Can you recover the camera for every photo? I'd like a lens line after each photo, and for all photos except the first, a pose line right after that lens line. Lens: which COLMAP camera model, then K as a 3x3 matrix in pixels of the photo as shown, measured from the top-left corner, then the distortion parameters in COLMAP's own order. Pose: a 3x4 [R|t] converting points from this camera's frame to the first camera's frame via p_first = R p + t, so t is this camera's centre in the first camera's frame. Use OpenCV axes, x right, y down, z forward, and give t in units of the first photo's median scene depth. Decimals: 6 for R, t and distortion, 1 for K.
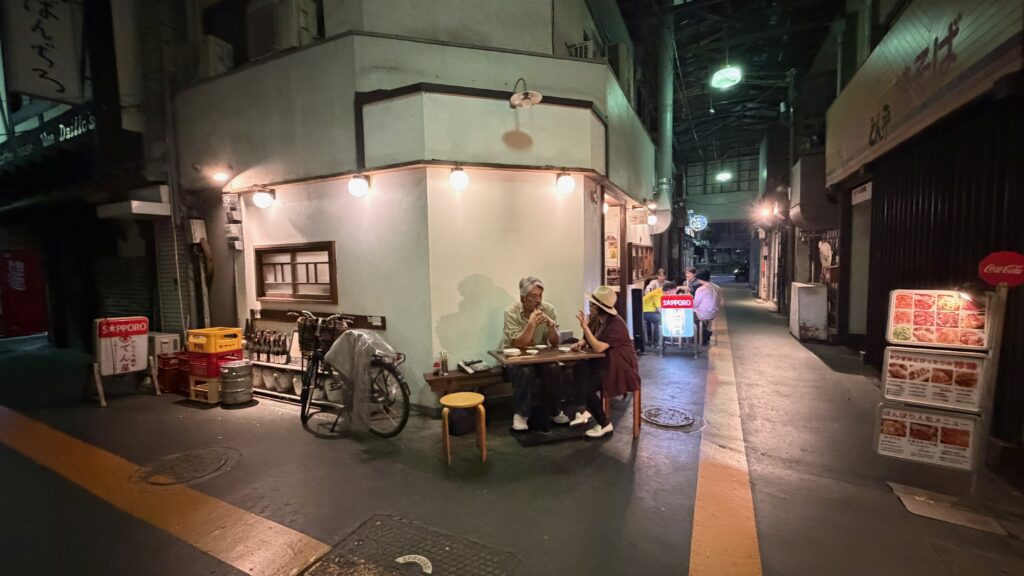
lens RADIAL K [[407.7, 0, 507.8], [0, 407.7, 288.7], [0, 0, 1]] dist [0.000316, -0.000215]
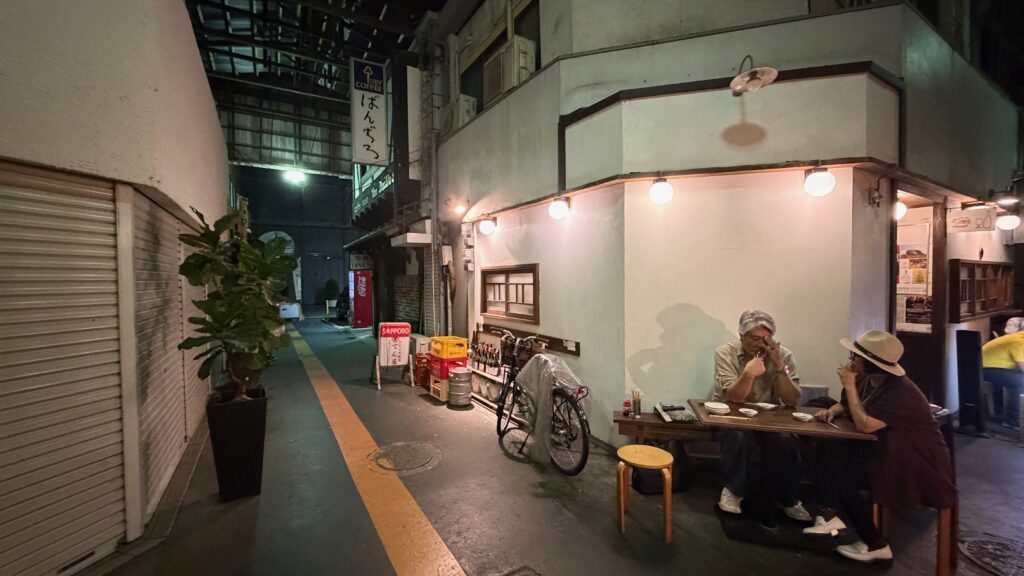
lens RADIAL K [[407.7, 0, 507.8], [0, 407.7, 288.7], [0, 0, 1]] dist [0.000316, -0.000215]
pose [[0.846651, 0.024633, -0.531579, 0.061005], [-0.045724, 0.998601, -0.026551, -0.023514], [0.530181, 0.046785, 0.846593, 0.096929]]
